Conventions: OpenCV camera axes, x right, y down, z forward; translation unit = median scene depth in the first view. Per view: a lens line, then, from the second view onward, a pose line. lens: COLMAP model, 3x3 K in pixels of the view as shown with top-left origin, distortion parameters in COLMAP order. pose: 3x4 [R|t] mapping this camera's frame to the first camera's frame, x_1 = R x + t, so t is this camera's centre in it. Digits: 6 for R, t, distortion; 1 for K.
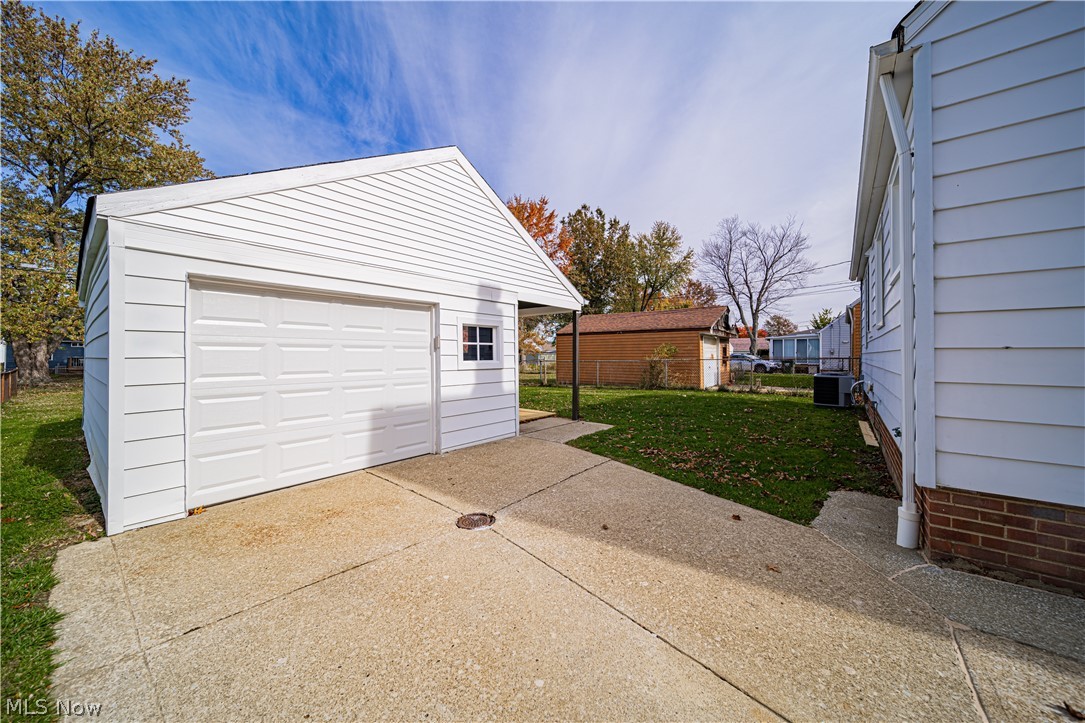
lens RADIAL K [[381.2, 0, 546.9], [0, 381.2, 357.3], [0, 0, 1]] dist [0.000834, -0.000299]
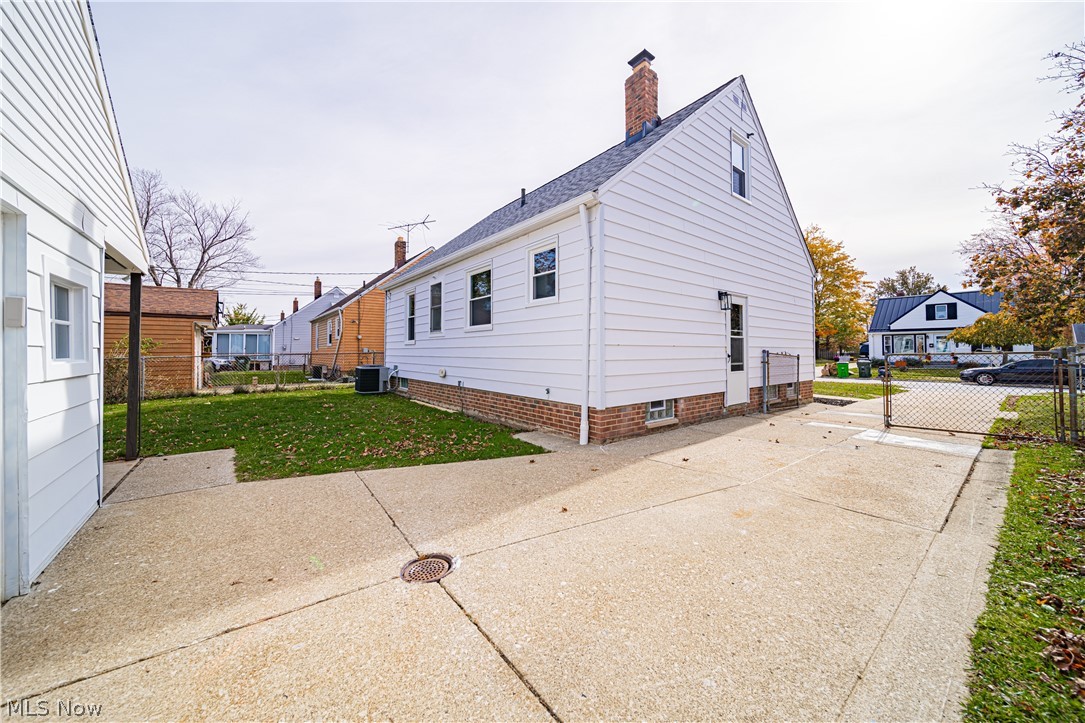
lens RADIAL K [[381.2, 0, 547.3], [0, 381.2, 352.7], [0, 0, 1]] dist [0.000834, -0.000299]
pose [[0.230158, -0.005392, 0.973138, -0.287829], [0.007780, 0.999963, 0.003700, 0.002667], [-0.973122, 0.006719, 0.230191, 0.201408]]
